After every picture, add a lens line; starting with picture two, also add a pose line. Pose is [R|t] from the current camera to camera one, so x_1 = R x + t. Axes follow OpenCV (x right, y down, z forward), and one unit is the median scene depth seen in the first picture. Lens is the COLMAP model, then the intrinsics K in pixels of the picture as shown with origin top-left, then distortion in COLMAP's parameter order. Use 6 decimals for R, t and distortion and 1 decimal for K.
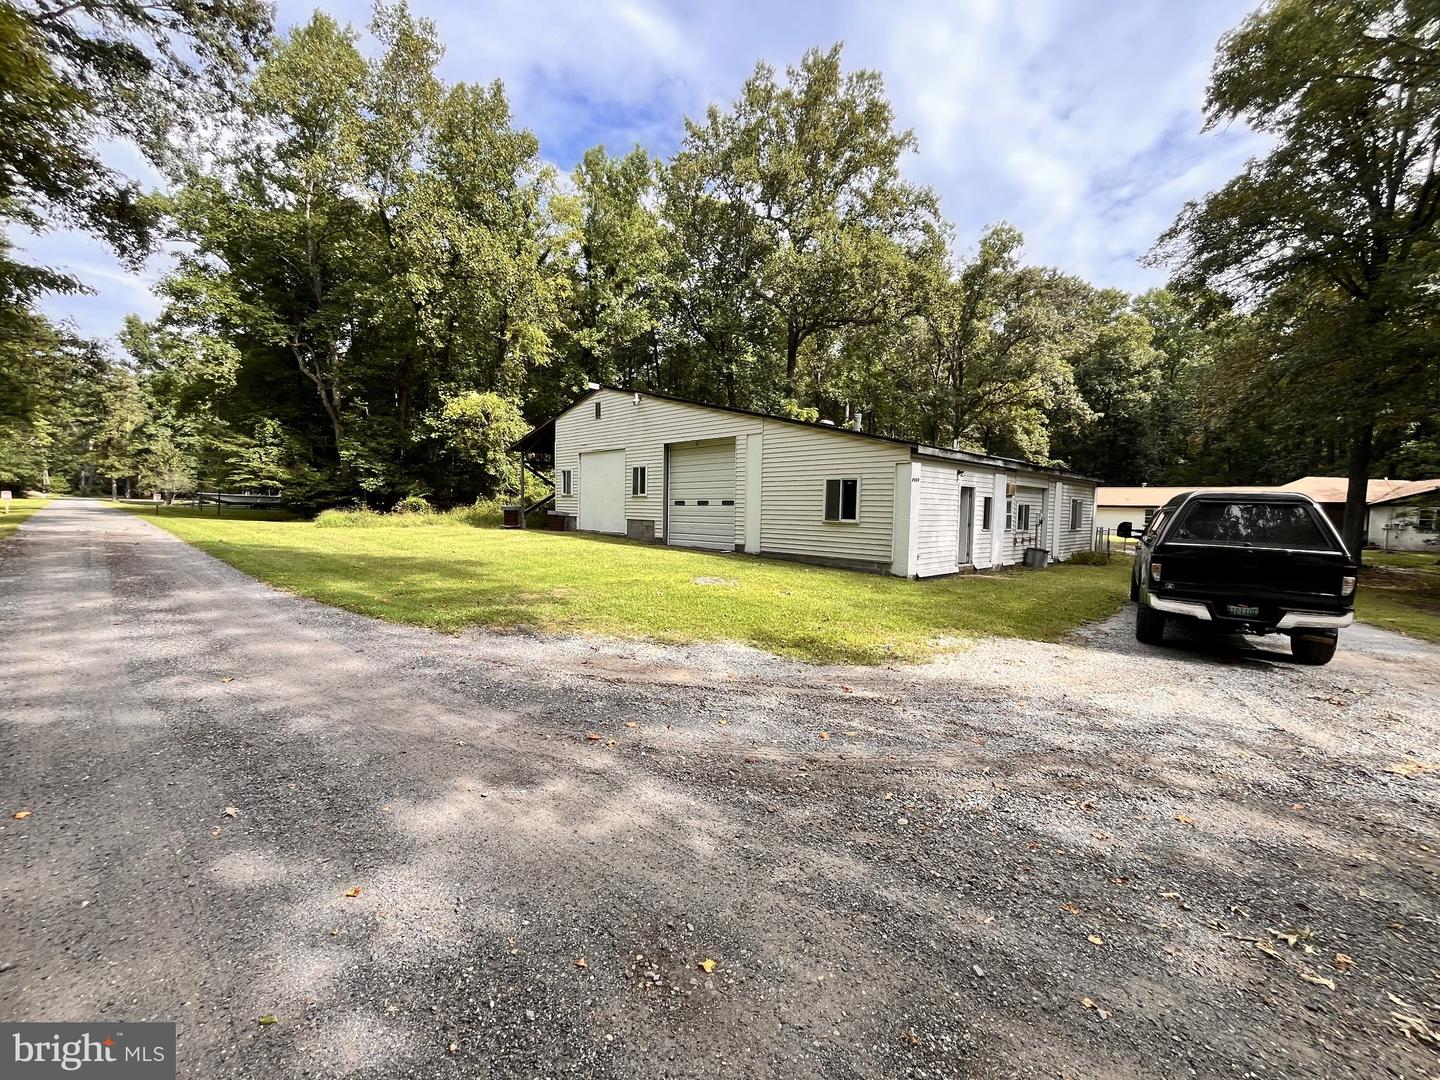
lens RADIAL K [[584.0, 0, 725.5], [0, 584.0, 540.5], [0, 0, 1]] dist [0.000153, -0.000400]
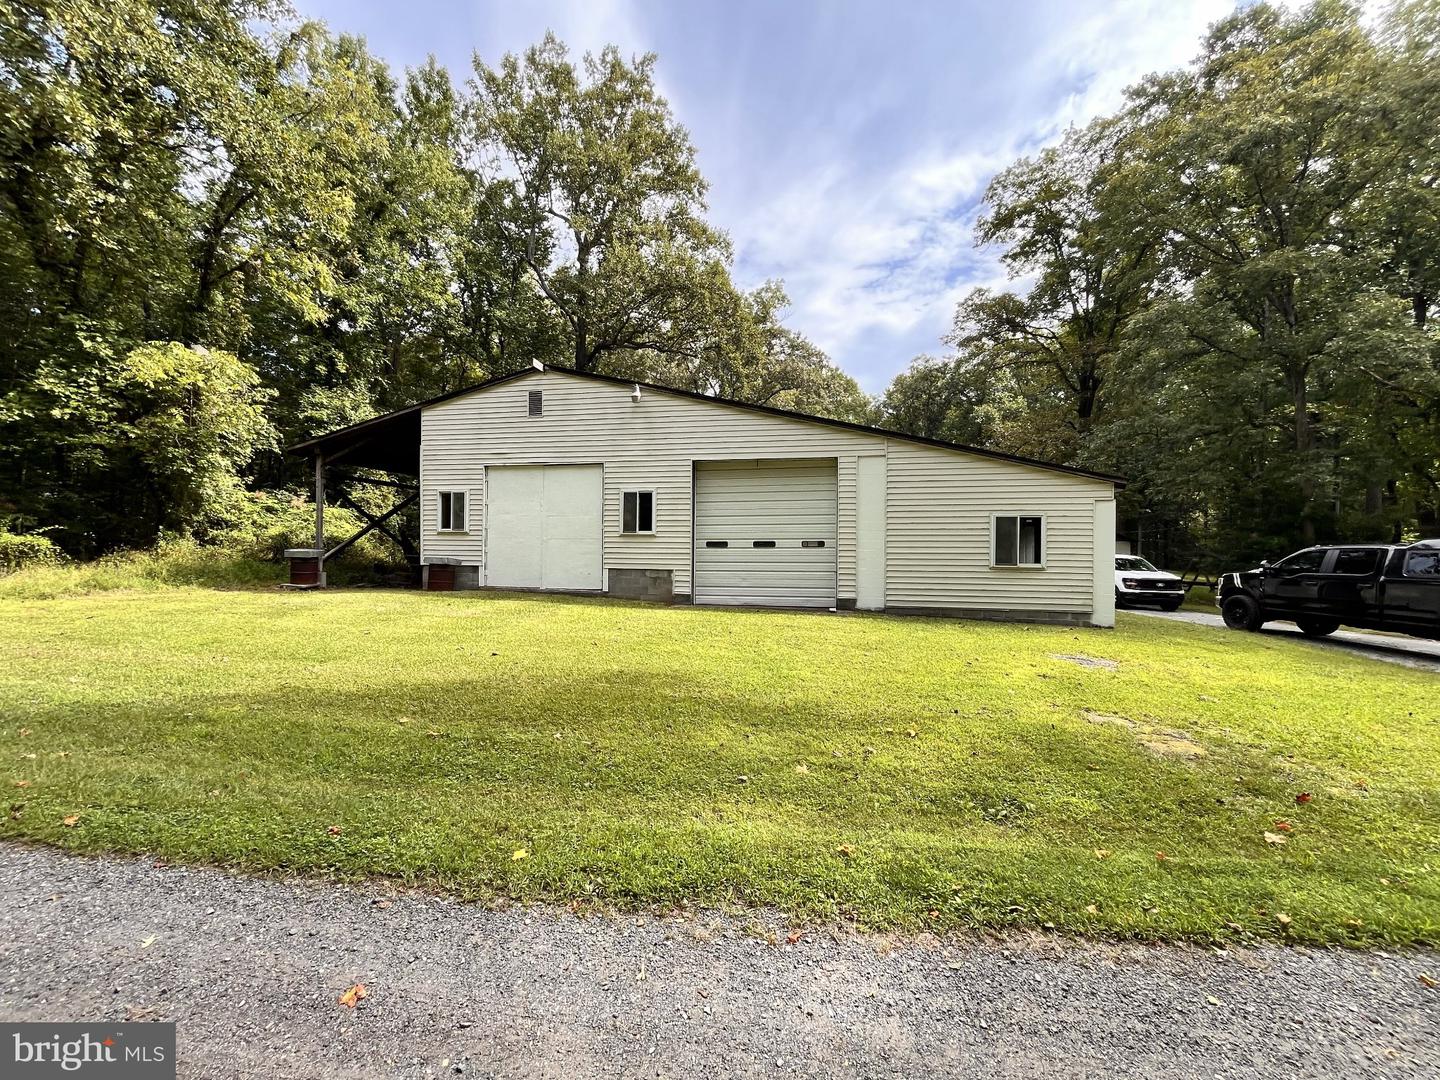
lens RADIAL K [[584.0, 0, 718.7], [0, 584.0, 539.3], [0, 0, 1]] dist [0.000153, -0.000400]
pose [[0.828773, -0.004415, 0.559567, -0.460103], [0.038639, 0.998034, -0.049352, -0.033680], [-0.558249, 0.062523, 0.827314, 0.393373]]
